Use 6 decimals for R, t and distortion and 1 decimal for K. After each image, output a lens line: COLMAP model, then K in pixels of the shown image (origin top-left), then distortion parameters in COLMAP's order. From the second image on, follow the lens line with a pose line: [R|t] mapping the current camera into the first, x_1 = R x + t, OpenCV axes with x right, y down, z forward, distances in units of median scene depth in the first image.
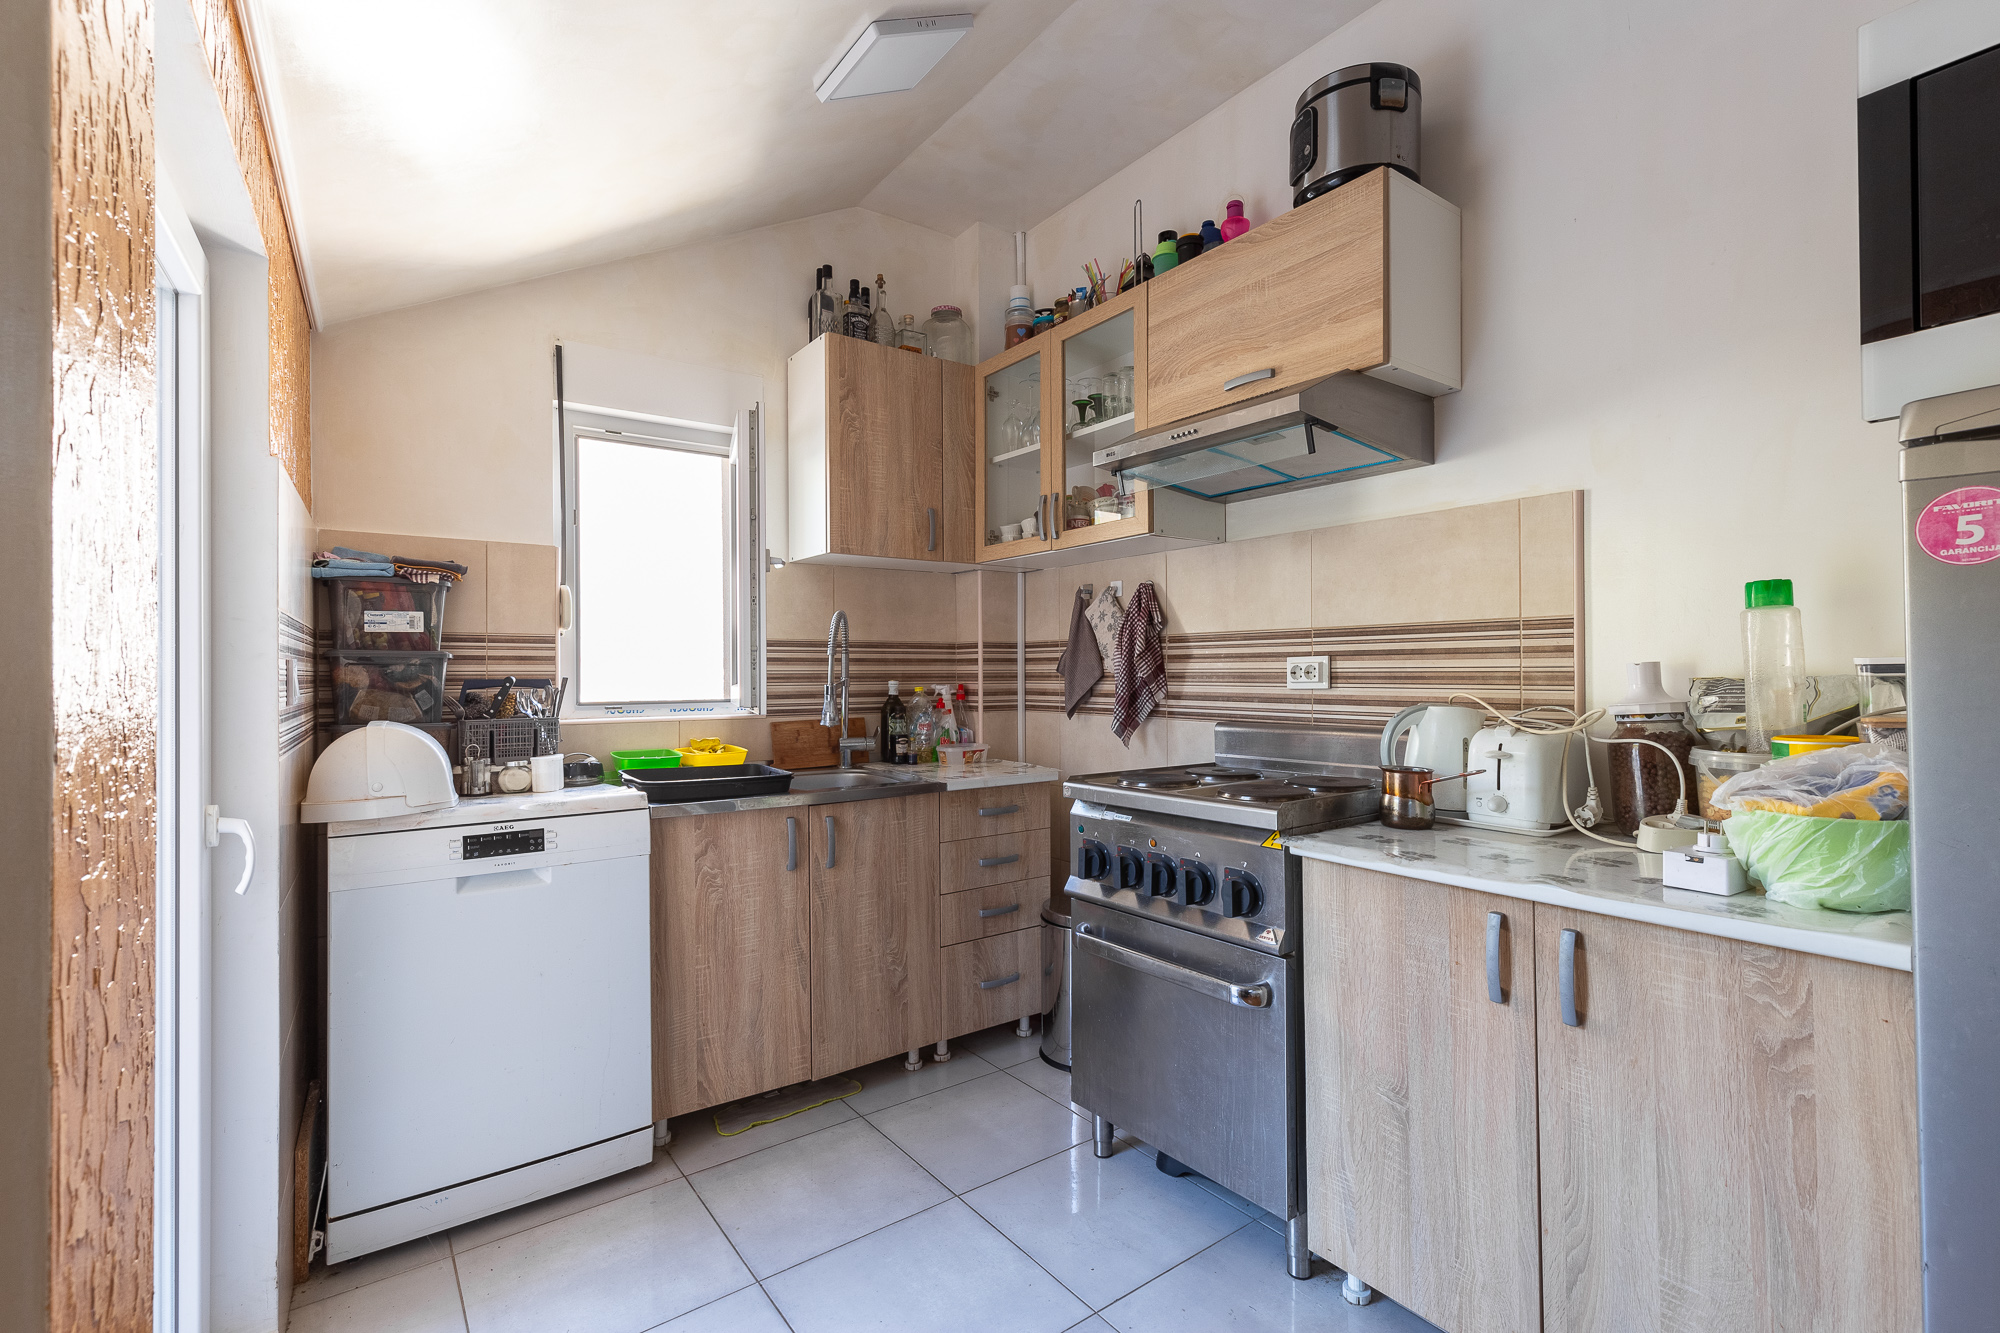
lens RADIAL K [[894.8, 0, 1013.3], [0, 894.8, 666.3], [0, 0, 1]] dist [0.008603, -0.002247]
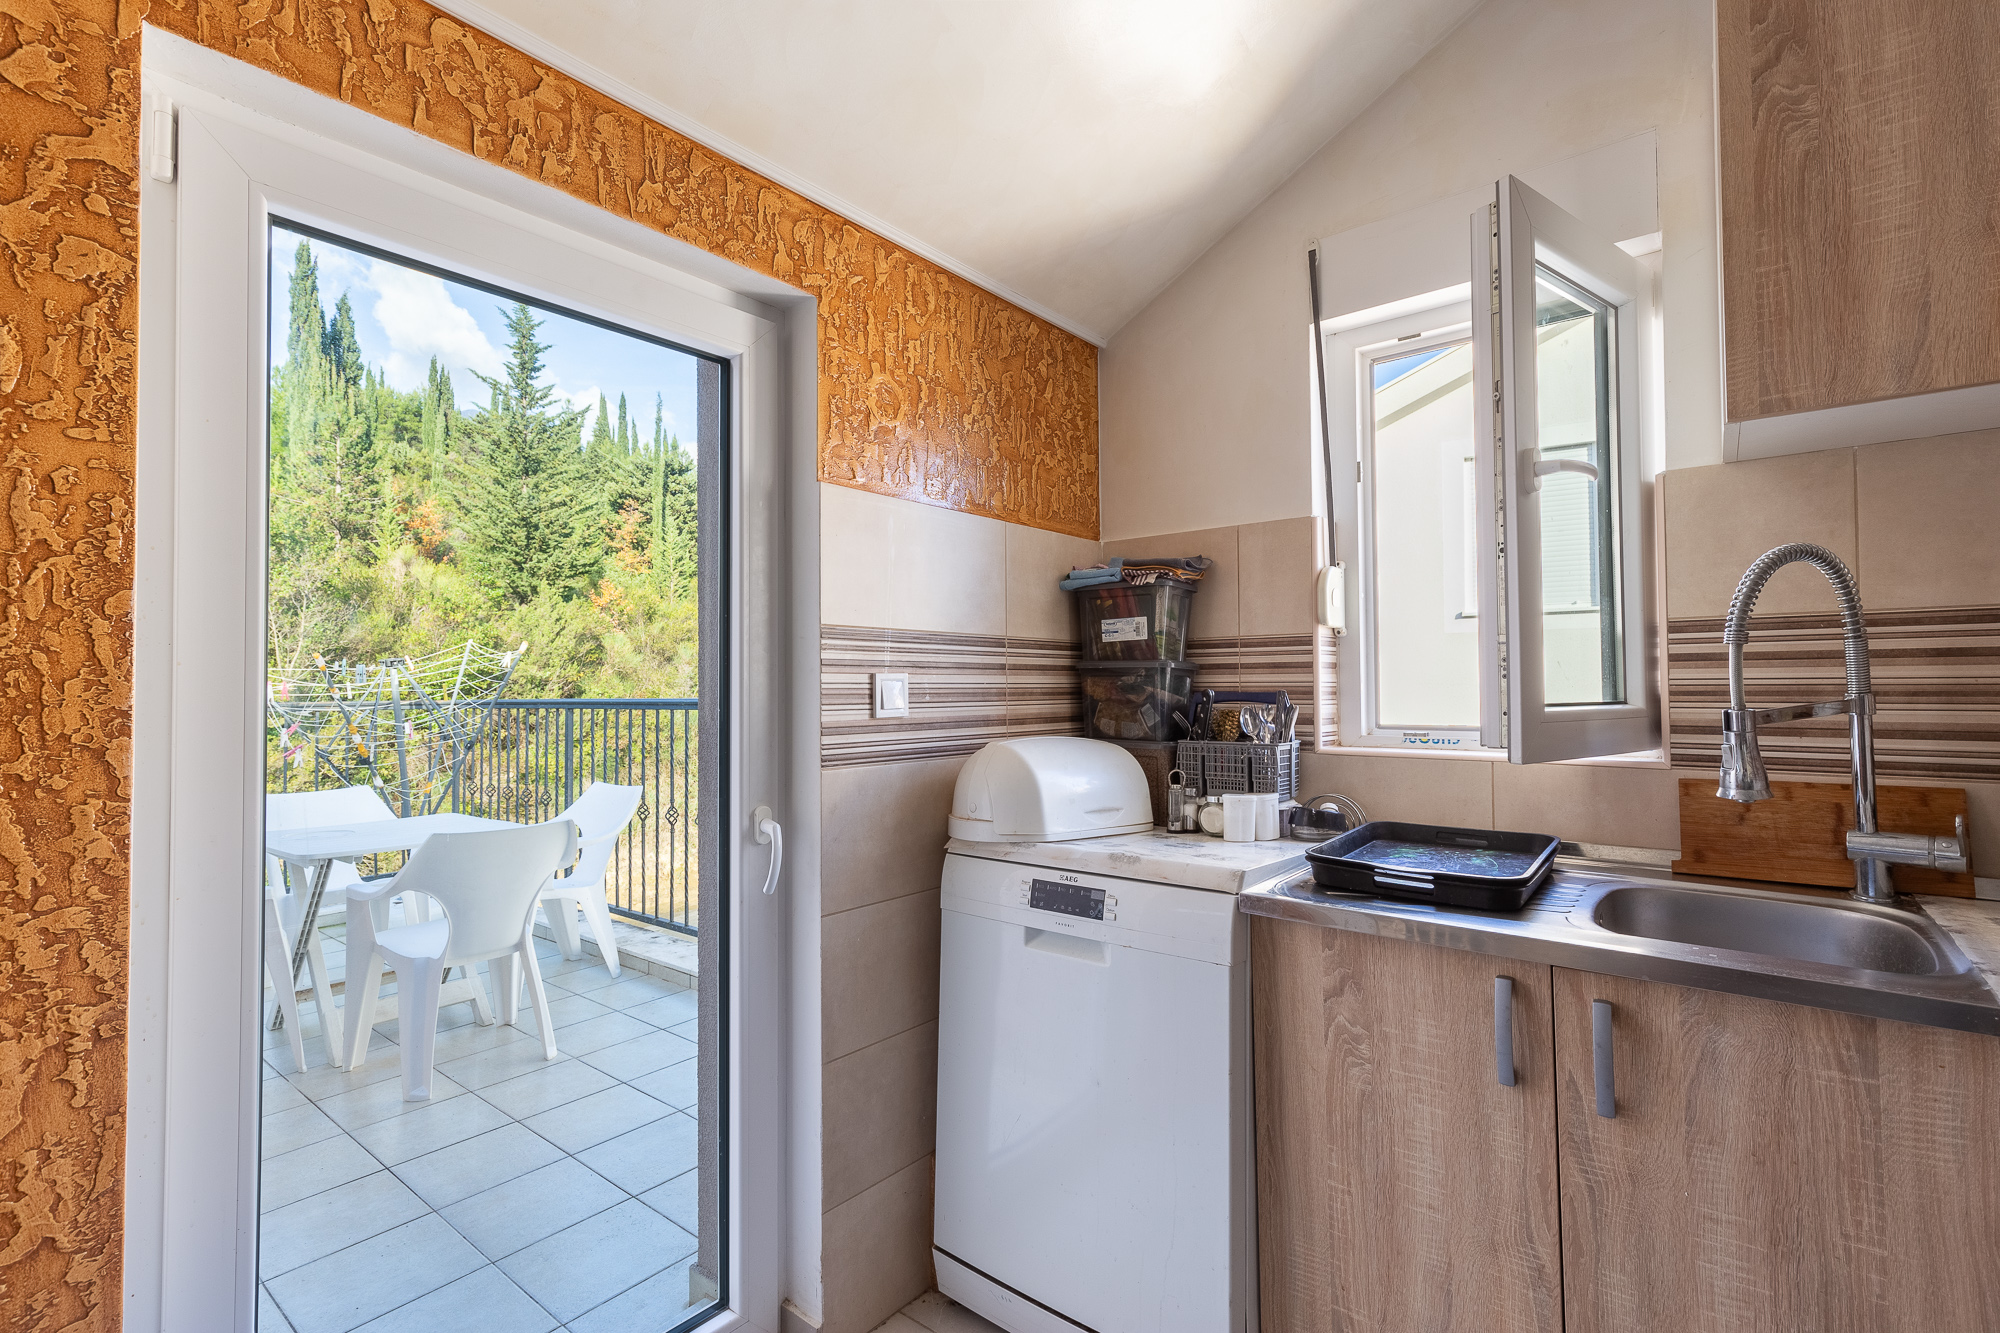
lens RADIAL K [[894.8, 0, 1013.2], [0, 894.8, 667.4], [0, 0, 1]] dist [0.008603, -0.002247]
pose [[0.271813, -0.017960, -0.962182, 0.167841], [0.011342, 0.999816, -0.015458, 0.002185], [0.962283, -0.006711, 0.271967, 0.641055]]
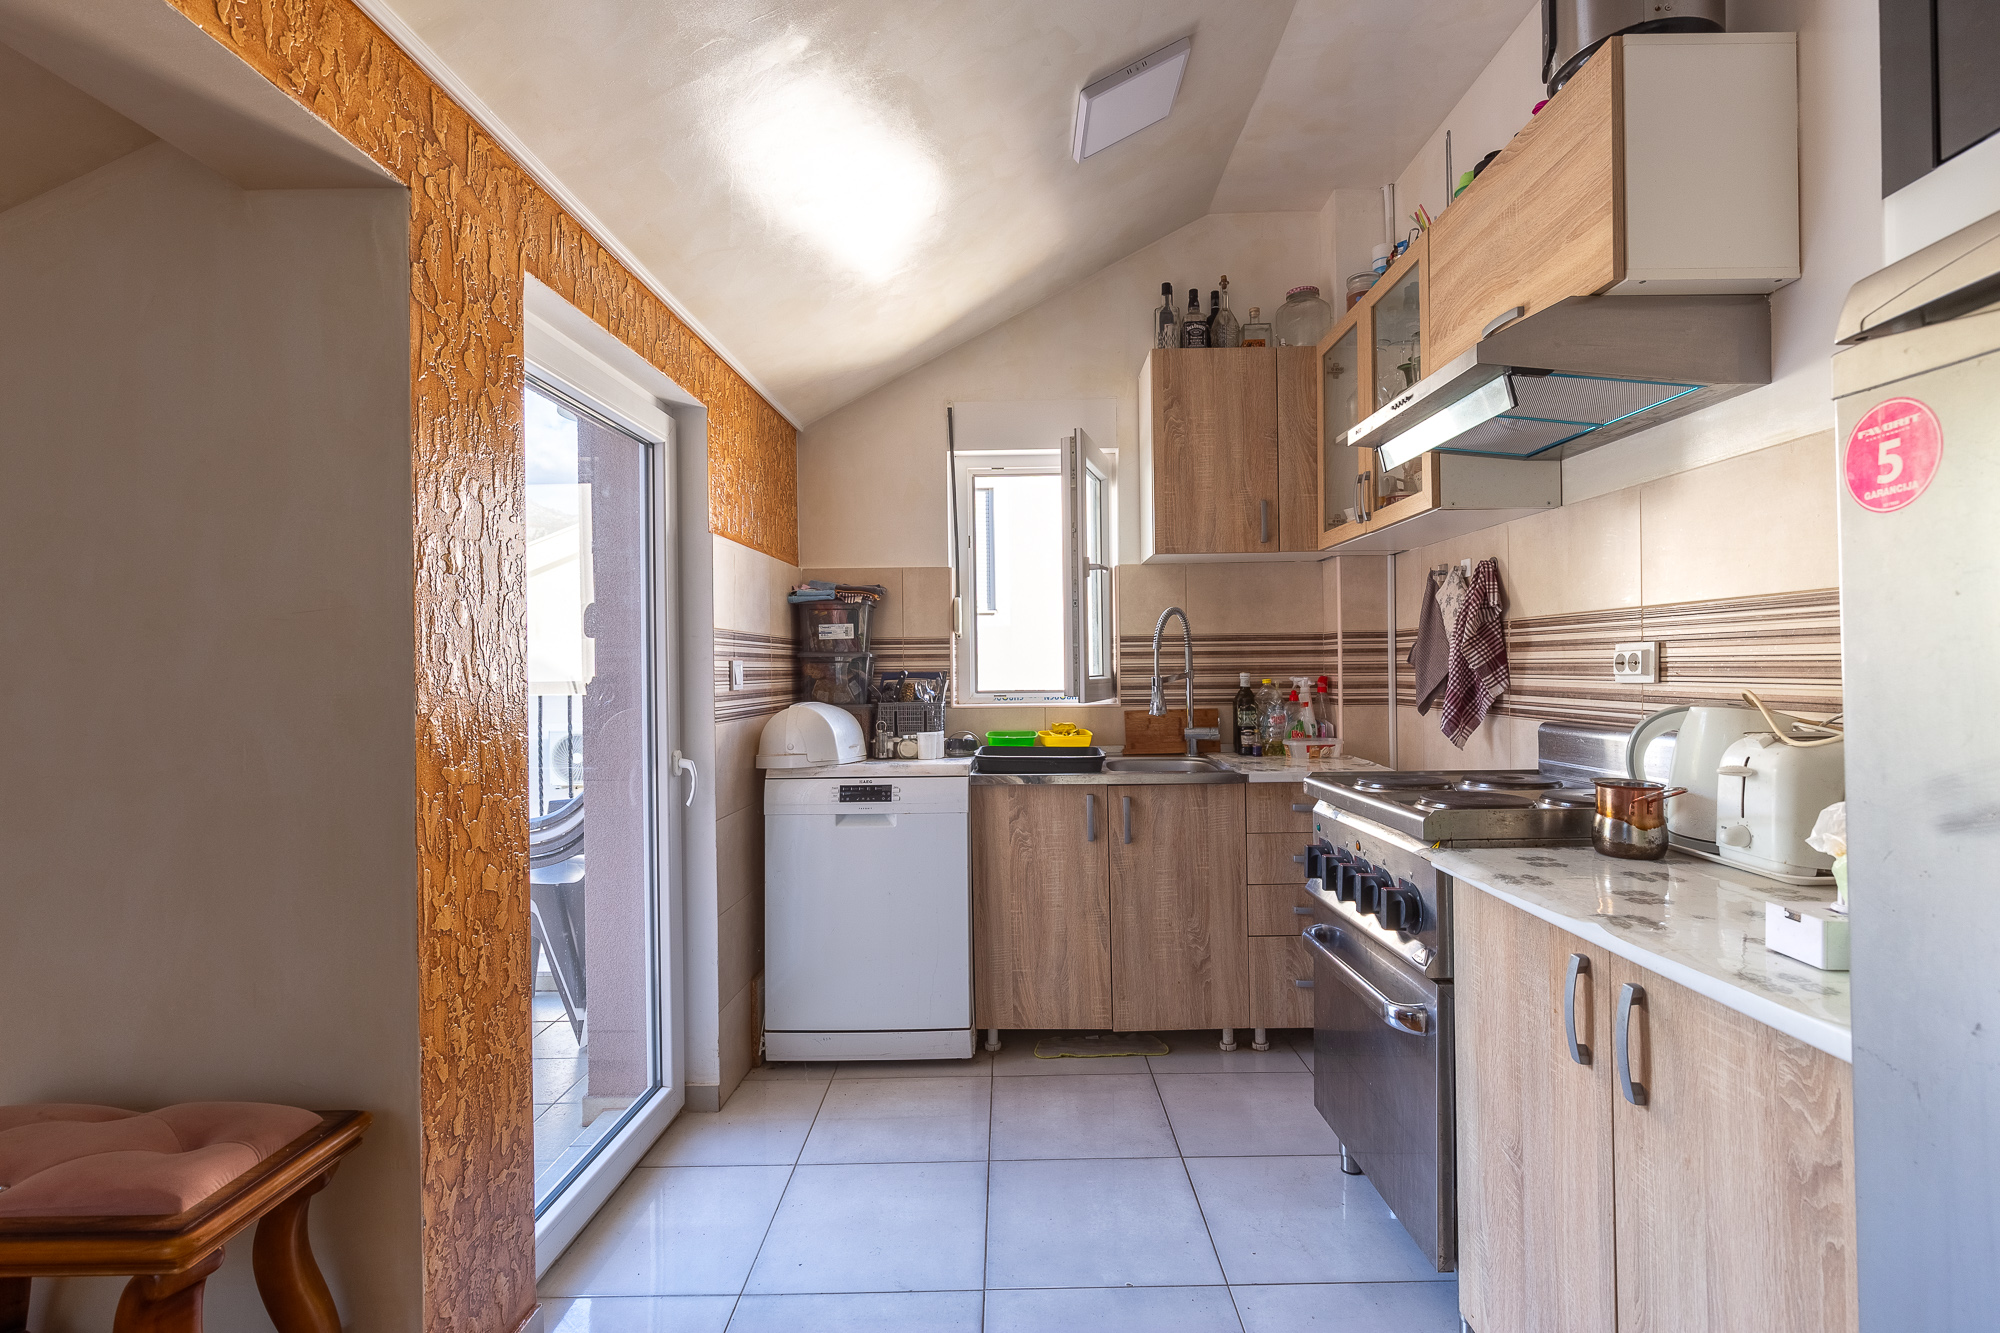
lens RADIAL K [[925.2, 0, 1015.3], [0, 925.2, 666.7], [0, 0, 1]] dist [-0.005919, 0.000339]
pose [[0.803667, -0.005107, -0.595058, 0.394196], [0.011626, 0.999907, 0.007121, -0.002017], [0.594966, -0.012641, 0.803651, 0.006779]]
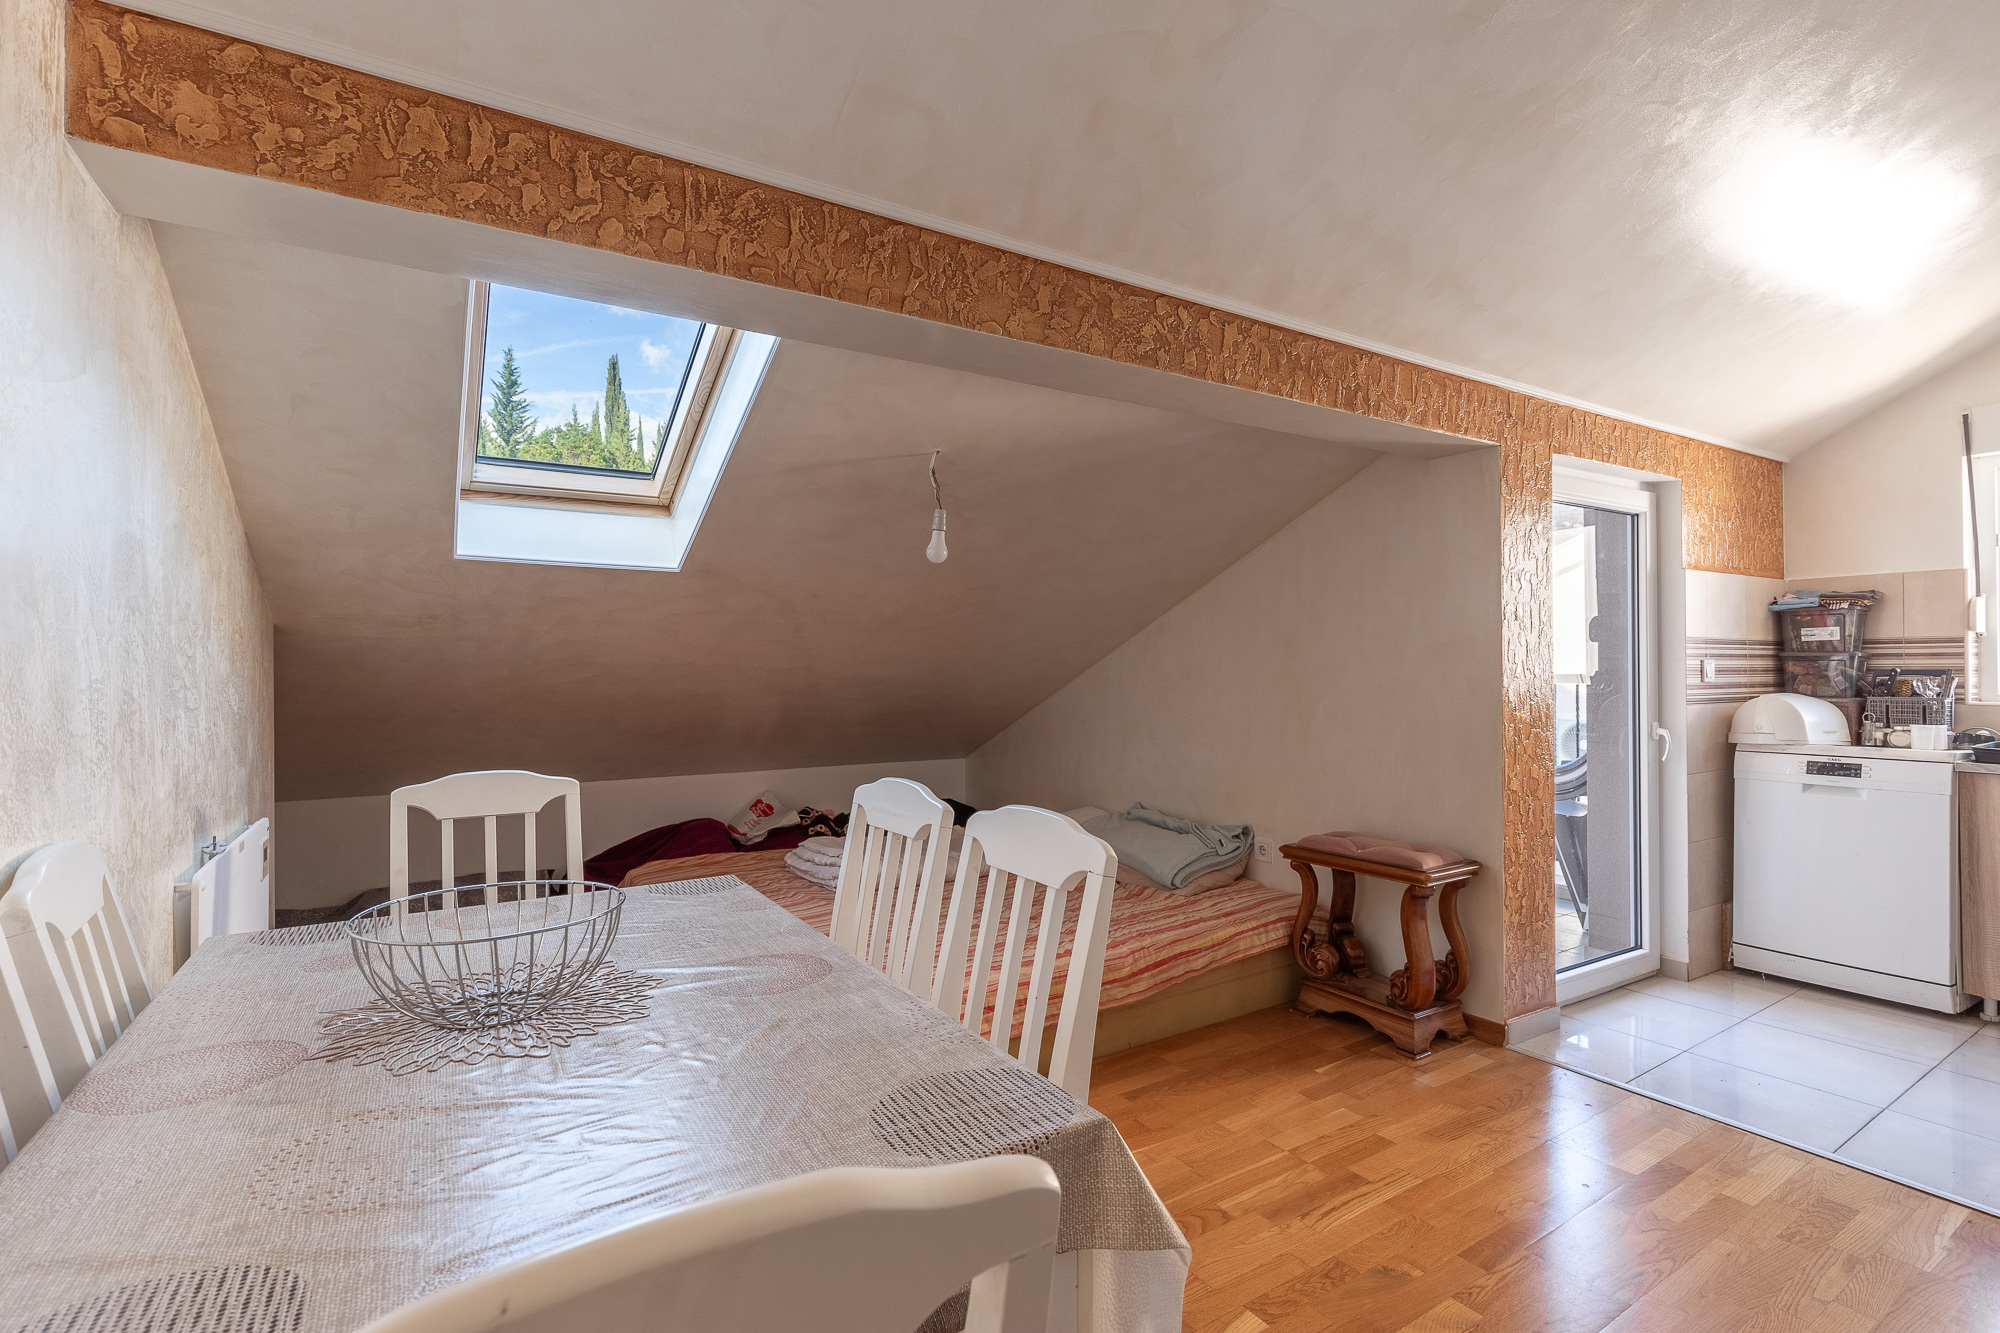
lens RADIAL K [[925.2, 0, 1008.5], [0, 925.2, 667.7], [0, 0, 1]] dist [-0.005919, 0.000339]
pose [[-0.067617, 0.001183, -0.997711, 1.070695], [0.011930, 0.999929, 0.000378, -0.007165], [0.997640, -0.011878, -0.067626, -0.349942]]
